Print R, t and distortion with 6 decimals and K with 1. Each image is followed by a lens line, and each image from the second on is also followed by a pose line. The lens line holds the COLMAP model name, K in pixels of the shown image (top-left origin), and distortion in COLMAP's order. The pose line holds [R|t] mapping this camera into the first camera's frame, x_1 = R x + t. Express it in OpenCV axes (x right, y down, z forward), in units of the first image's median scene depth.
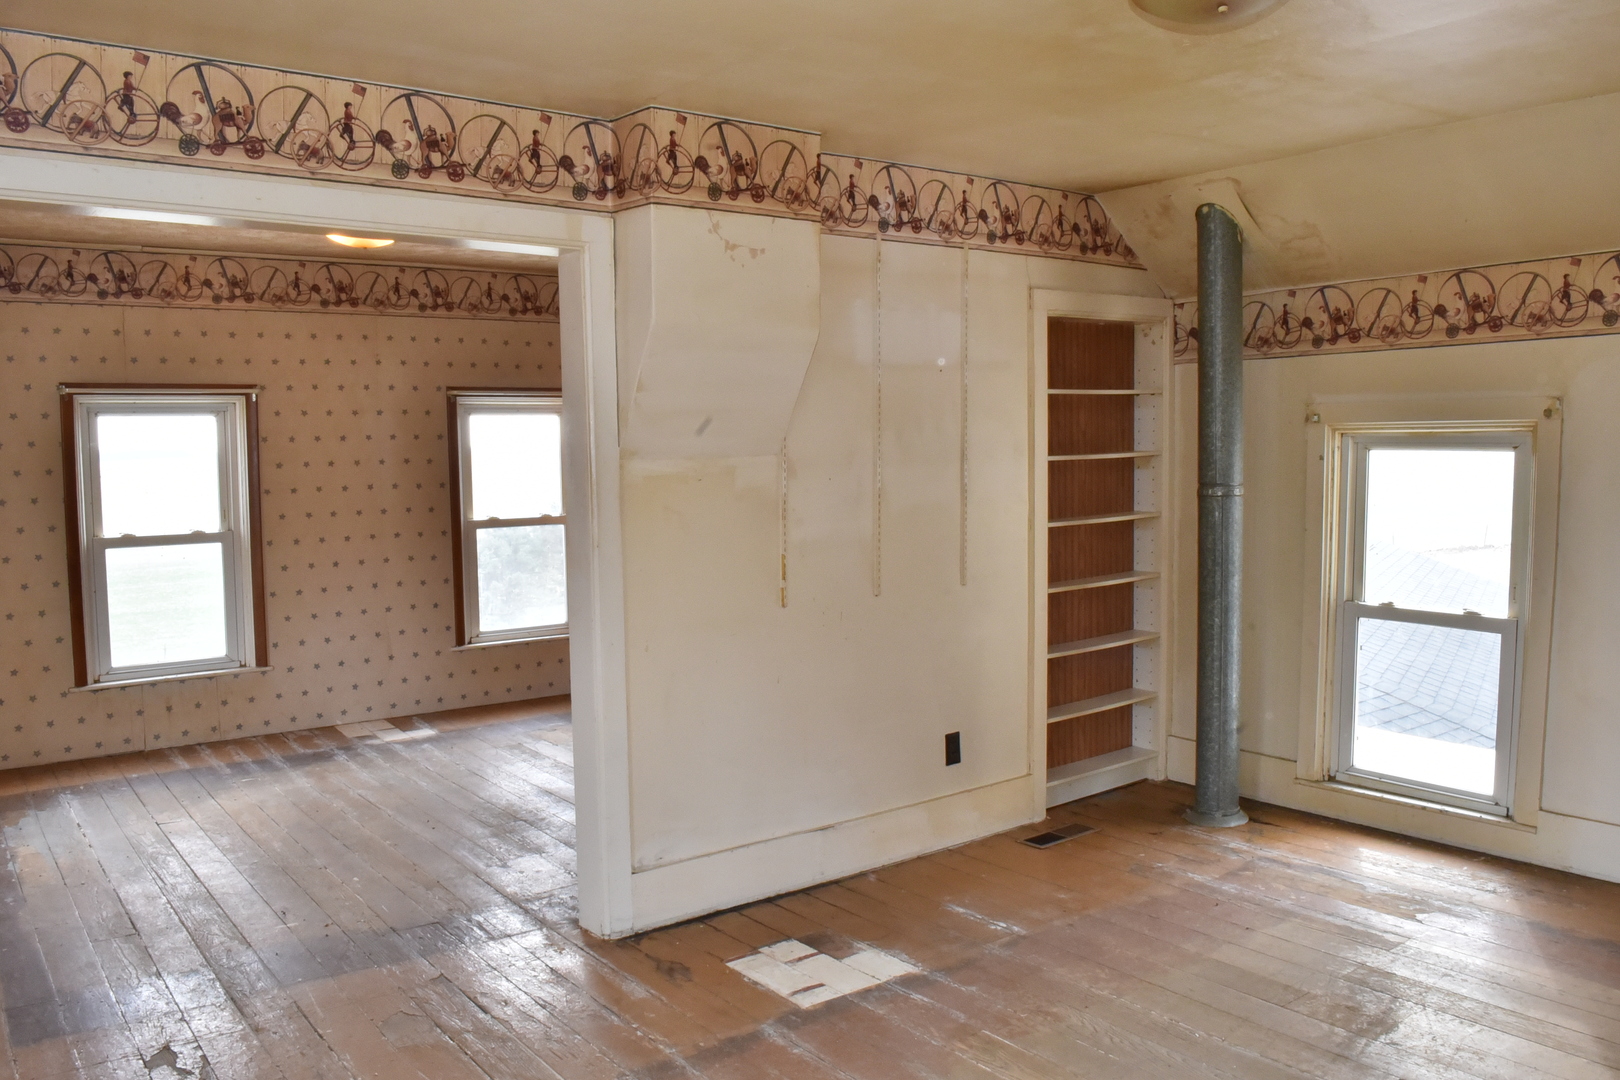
lens RADIAL K [[1290.3, 0, 813.3], [0, 1290.3, 540.8], [0, 0, 1]] dist [-0.086504, 0.007003]
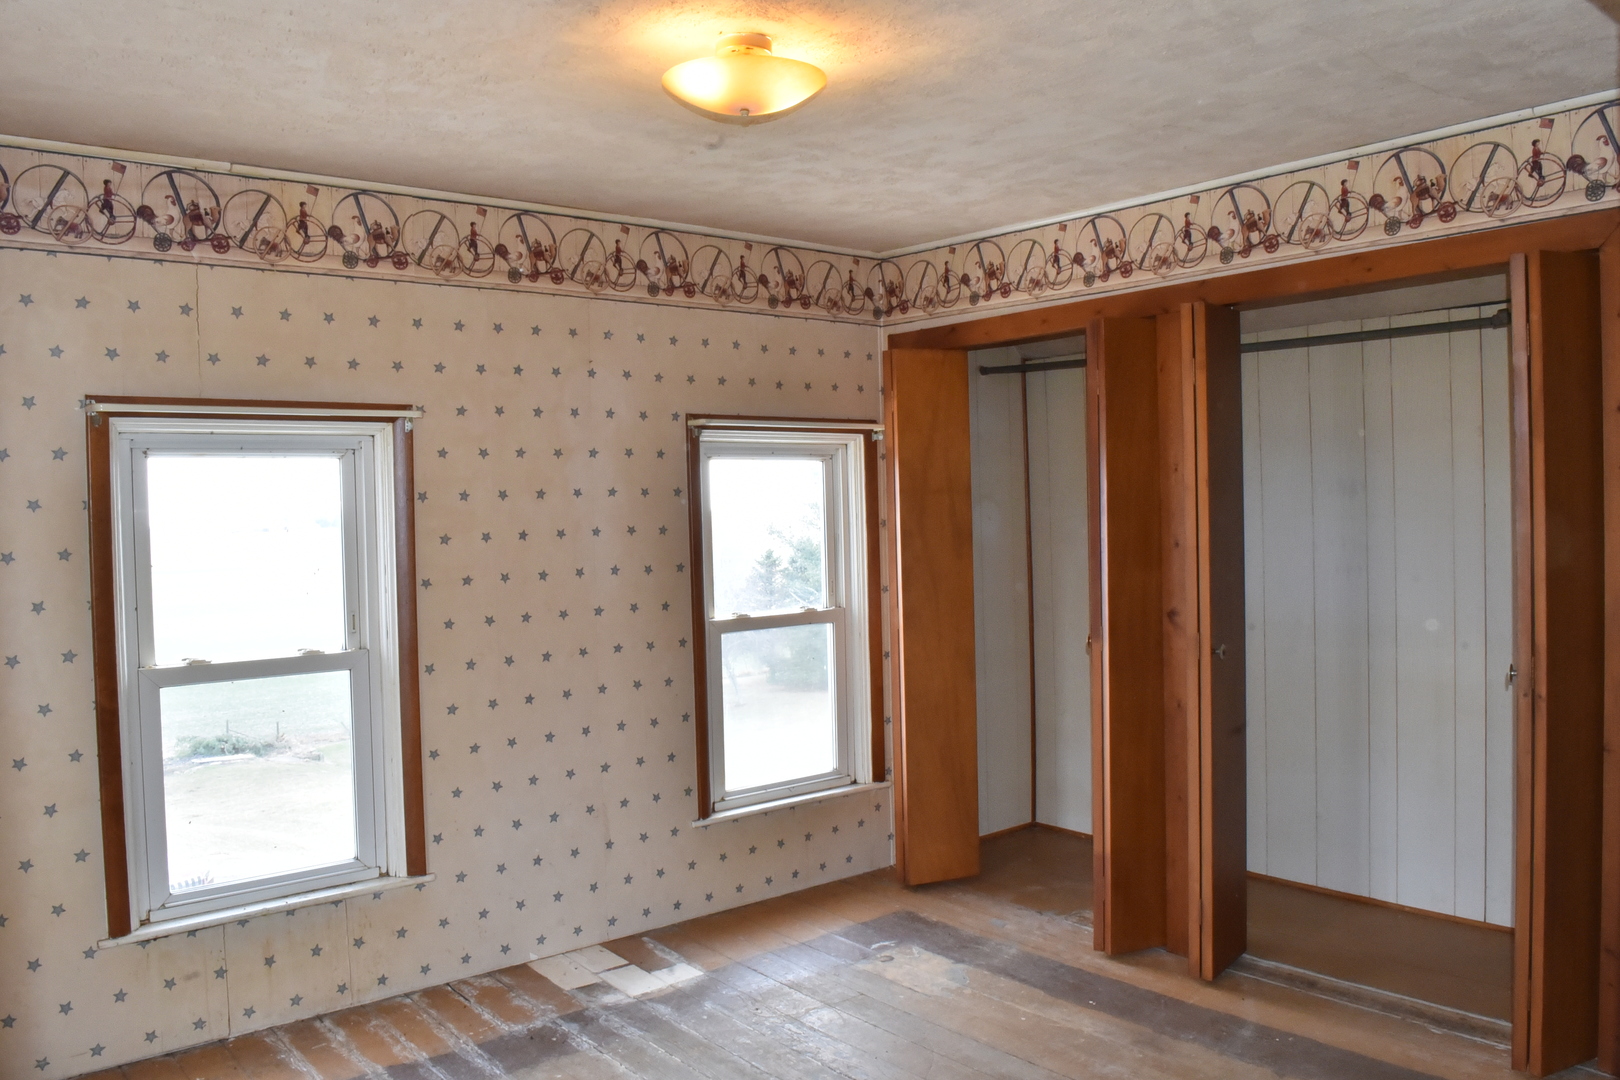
lens RADIAL K [[1290.3, 0, 811.3], [0, 1290.3, 536.6], [0, 0, 1]] dist [-0.086504, 0.007003]
pose [[0.999282, -0.021321, 0.031333, -0.265582], [0.023294, 0.997677, -0.064016, -0.017622], [-0.029895, 0.064700, 0.997457, 0.388118]]
